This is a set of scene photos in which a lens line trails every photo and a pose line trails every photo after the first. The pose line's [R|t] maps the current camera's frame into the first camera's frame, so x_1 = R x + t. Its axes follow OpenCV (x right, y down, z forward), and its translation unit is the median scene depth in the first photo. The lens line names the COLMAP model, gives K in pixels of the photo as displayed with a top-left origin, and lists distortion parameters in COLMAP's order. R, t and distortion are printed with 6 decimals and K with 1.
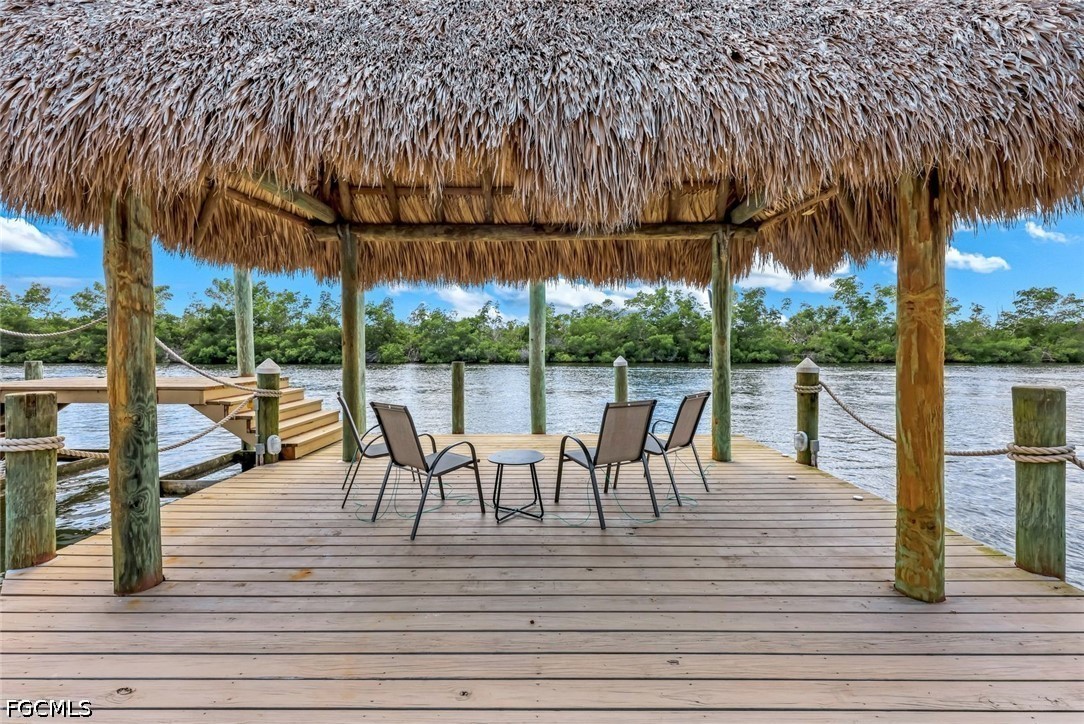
lens RADIAL K [[436.1, 0, 546.7], [0, 436.1, 358.2], [0, 0, 1]] dist [-0.011363, 0.001289]
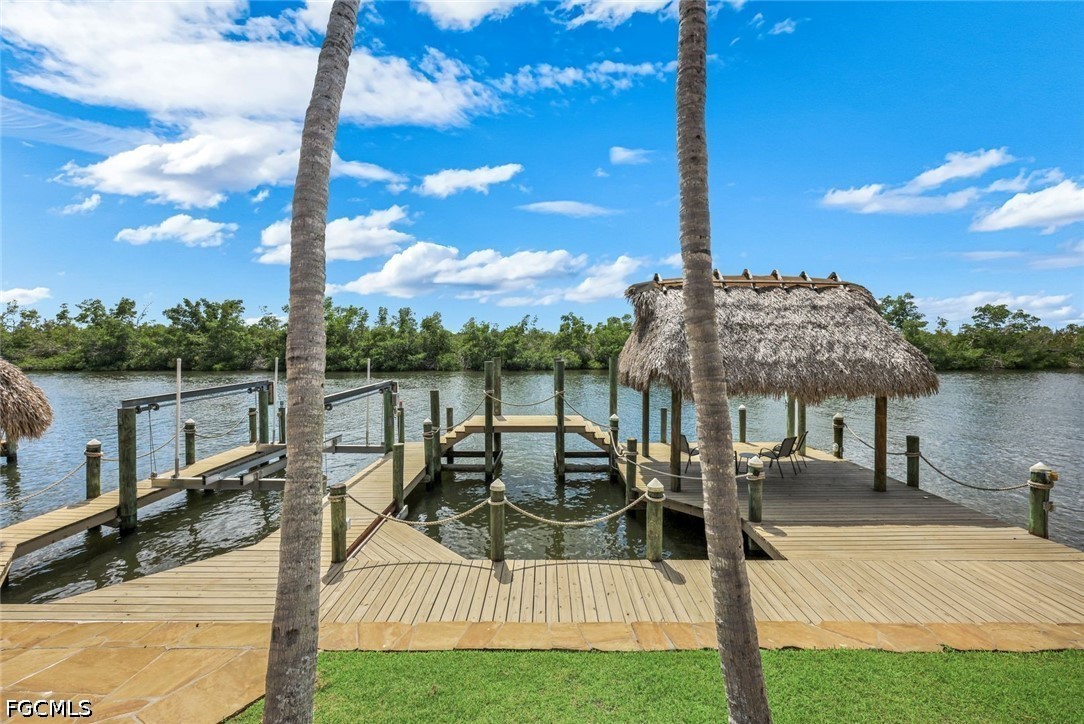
lens RADIAL K [[436.1, 0, 536.9], [0, 436.1, 356.6], [0, 0, 1]] dist [-0.011363, 0.001289]
pose [[0.999813, -0.000017, 0.019325, -0.147973], [-0.000298, 0.999867, 0.016327, -0.046619], [-0.019323, -0.016329, 0.999680, -0.180934]]
